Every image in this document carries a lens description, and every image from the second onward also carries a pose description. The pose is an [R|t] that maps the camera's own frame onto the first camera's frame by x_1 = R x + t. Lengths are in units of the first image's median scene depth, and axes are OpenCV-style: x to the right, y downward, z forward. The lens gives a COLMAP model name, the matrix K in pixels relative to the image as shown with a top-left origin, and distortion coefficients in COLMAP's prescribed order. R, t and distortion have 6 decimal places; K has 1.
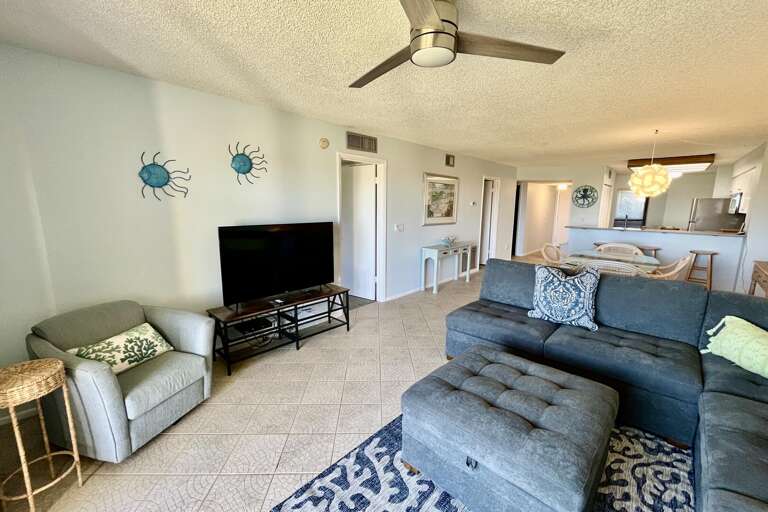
lens RADIAL K [[310.0, 0, 382.5], [0, 310.0, 256.9], [0, 0, 1]] dist [-0.003109, -0.000026]
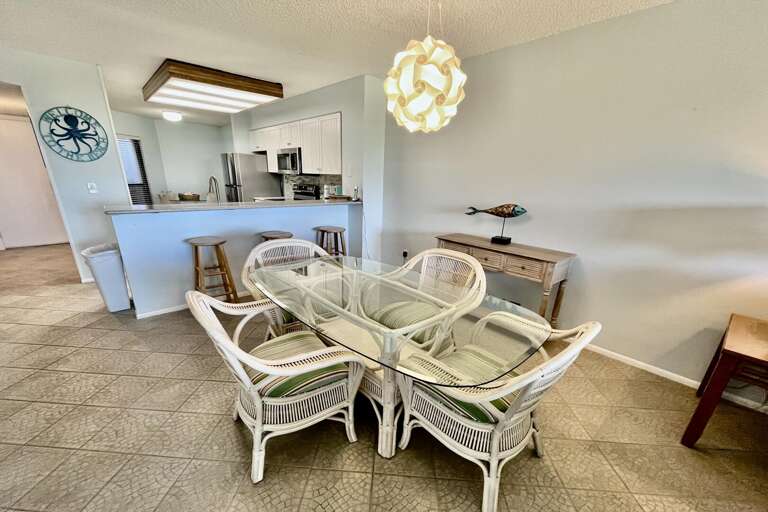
lens RADIAL K [[310.0, 0, 379.9], [0, 310.0, 285.9], [0, 0, 1]] dist [-0.003109, -0.000026]
pose [[0.092285, -0.343212, 0.934713, 0.777934], [0.141747, 0.933687, 0.328841, -0.284225], [-0.985592, 0.102146, 0.134815, 1.983568]]
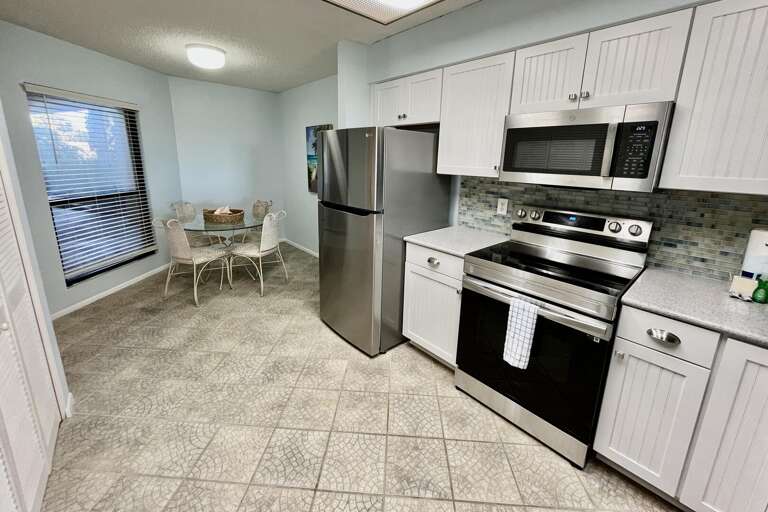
lens RADIAL K [[310.0, 0, 382.5], [0, 310.0, 220.8], [0, 0, 1]] dist [-0.003109, -0.000026]
pose [[0.120599, -0.207113, 0.970855, 2.485781], [0.152648, 0.970231, 0.188018, -0.544889], [-0.980895, 0.125524, 0.148624, 3.311378]]
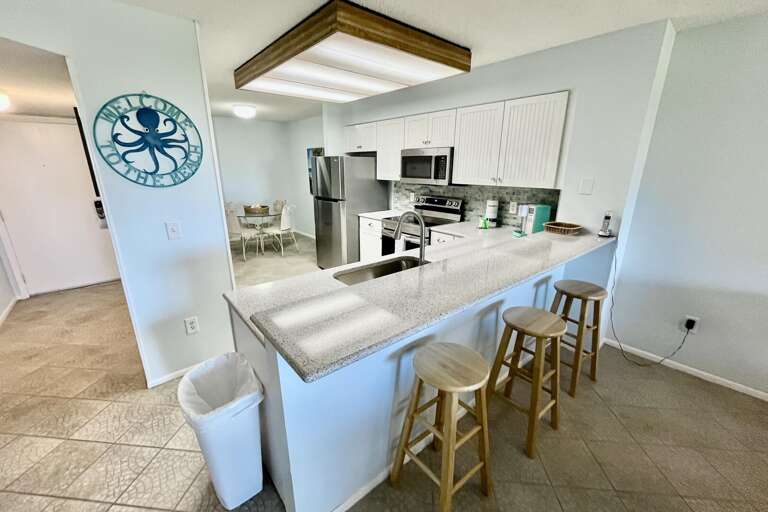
lens RADIAL K [[310.0, 0, 386.2], [0, 310.0, 255.1], [0, 0, 1]] dist [-0.003109, -0.000026]
pose [[0.134653, -0.286818, 0.948475, 1.541746], [0.170826, 0.949580, 0.262900, -0.522682], [-0.976057, 0.126624, 0.176860, 2.899477]]
